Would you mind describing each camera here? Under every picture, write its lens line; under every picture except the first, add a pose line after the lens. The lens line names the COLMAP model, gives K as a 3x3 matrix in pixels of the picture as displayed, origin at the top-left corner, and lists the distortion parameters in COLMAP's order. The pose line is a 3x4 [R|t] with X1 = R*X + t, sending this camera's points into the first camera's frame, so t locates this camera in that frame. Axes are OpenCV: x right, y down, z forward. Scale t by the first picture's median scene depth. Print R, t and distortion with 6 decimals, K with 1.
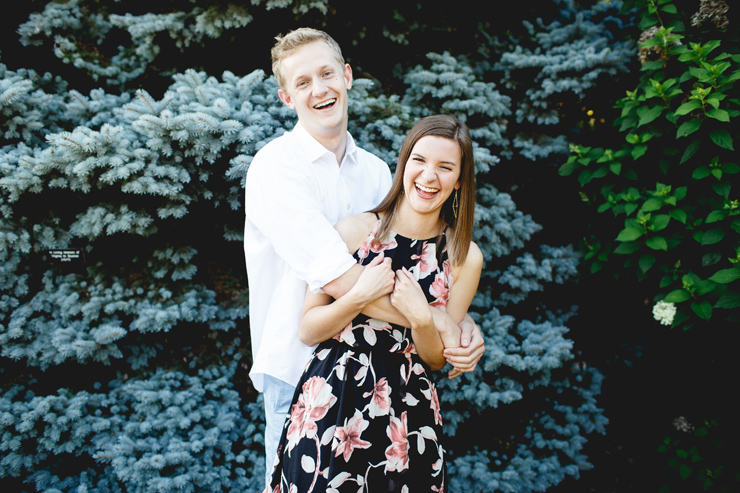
lens RADIAL K [[715.4, 0, 370.0], [0, 715.4, 246.5], [0, 0, 1]] dist [-0.073836, 0.019346]
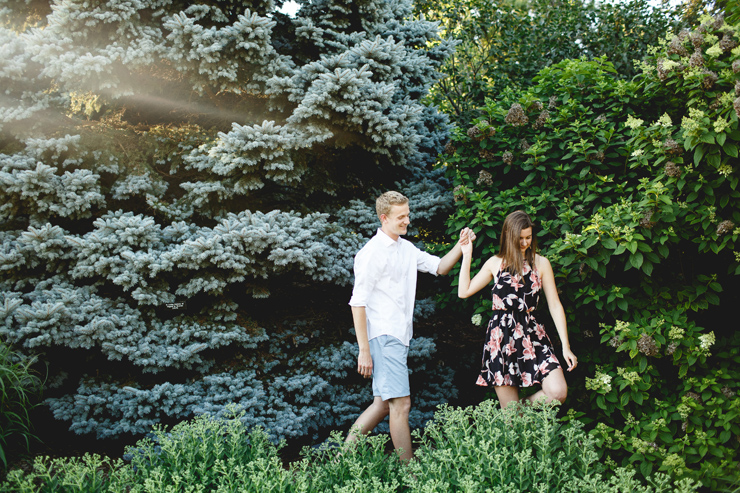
lens RADIAL K [[715.4, 0, 370.0], [0, 715.4, 246.5], [0, 0, 1]] dist [-0.073836, 0.019346]
pose [[0.980105, -0.031367, 0.195985, -0.274203], [0.069788, 0.978843, -0.192343, 0.250053], [-0.185805, 0.202193, 0.961558, -0.933086]]
